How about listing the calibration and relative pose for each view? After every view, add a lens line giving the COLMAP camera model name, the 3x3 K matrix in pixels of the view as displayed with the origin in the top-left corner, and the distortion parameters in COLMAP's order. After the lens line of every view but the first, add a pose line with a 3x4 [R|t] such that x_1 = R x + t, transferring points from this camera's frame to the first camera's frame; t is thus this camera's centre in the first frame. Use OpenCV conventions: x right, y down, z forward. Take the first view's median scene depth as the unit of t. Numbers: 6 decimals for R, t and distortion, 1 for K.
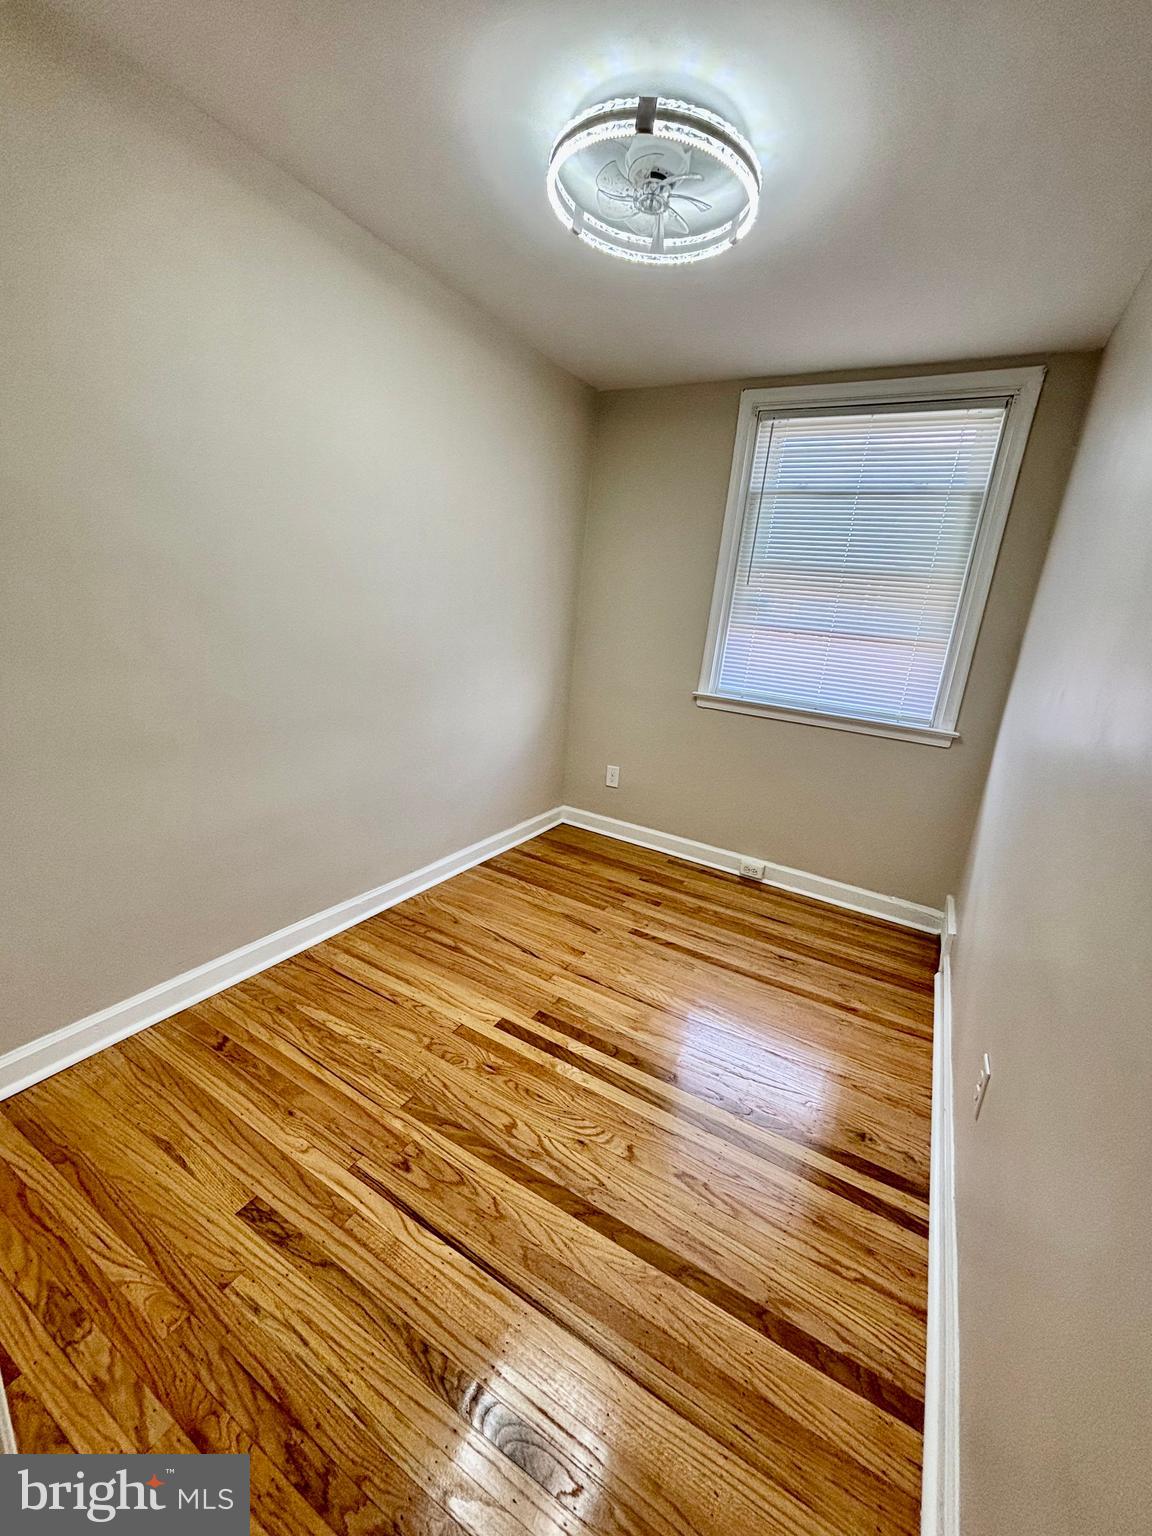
lens RADIAL K [[620.0, 0, 573.4], [0, 620.0, 764.9], [0, 0, 1]] dist [-0.001355, 0.000404]
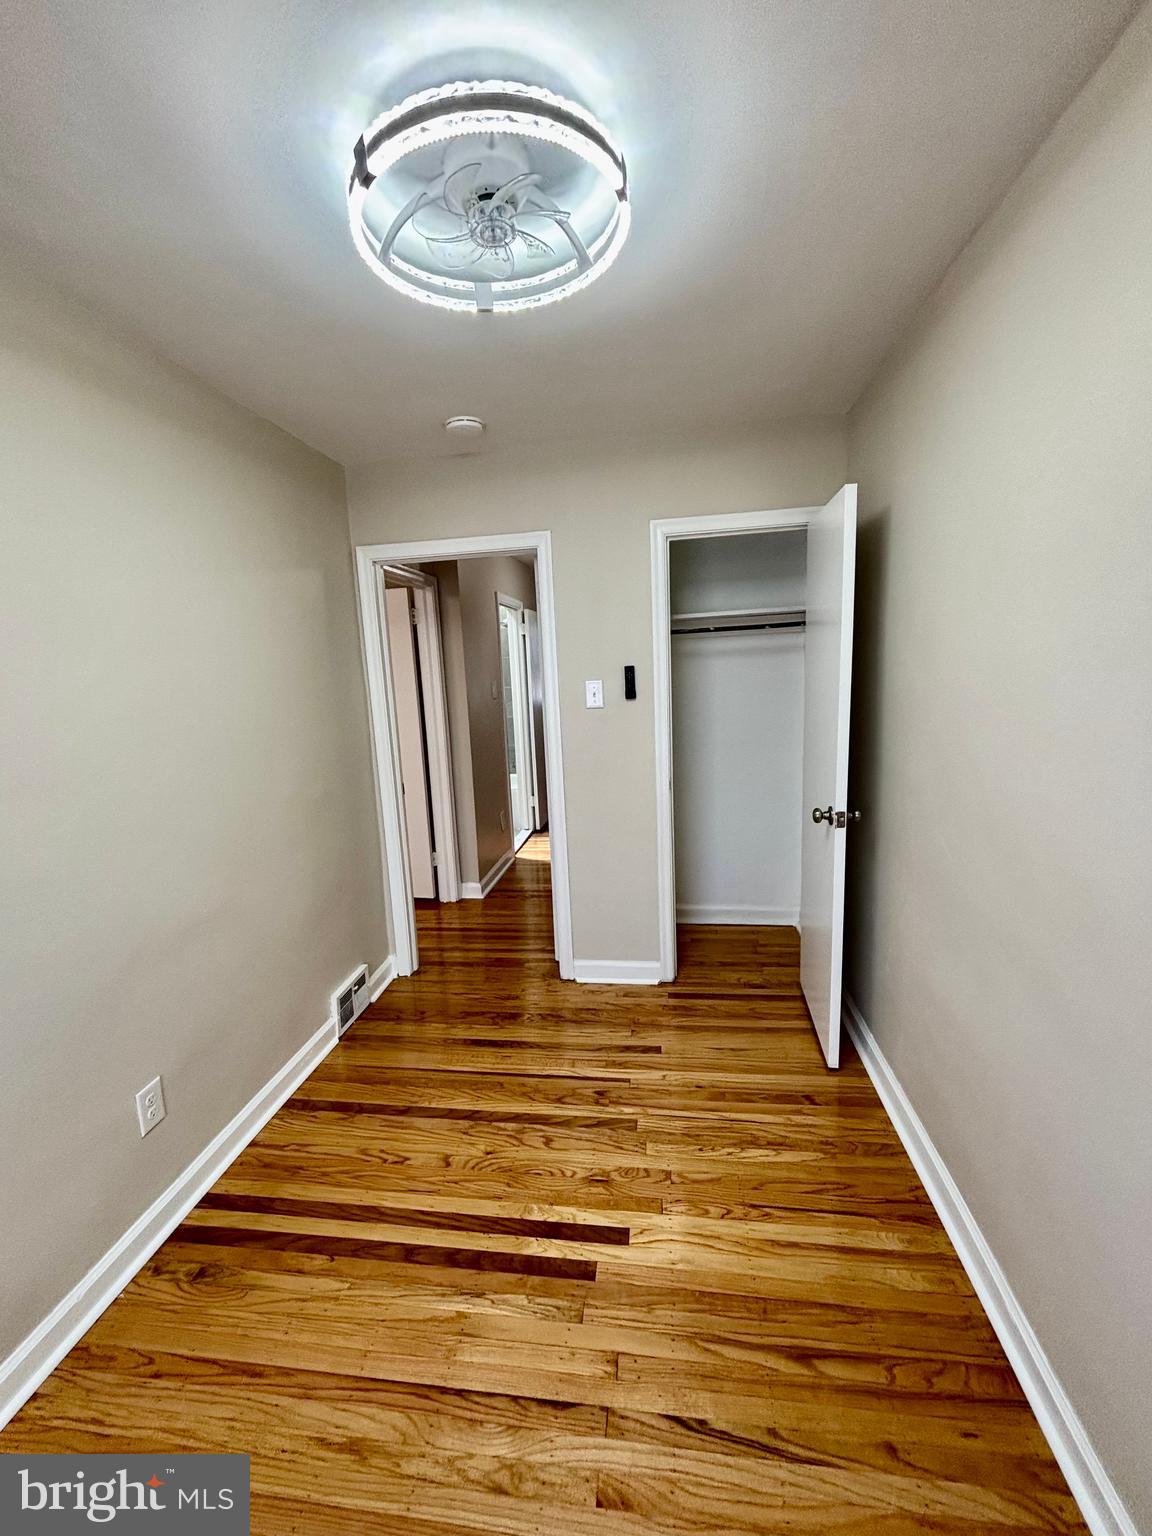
lens RADIAL K [[620.0, 0, 573.4], [0, 620.0, 764.9], [0, 0, 1]] dist [-0.001355, 0.000404]
pose [[-0.925338, 0.015980, -0.378807, 0.264732], [-0.133557, 0.921333, 0.365113, -0.479382], [0.354842, 0.388445, -0.850410, 1.558268]]
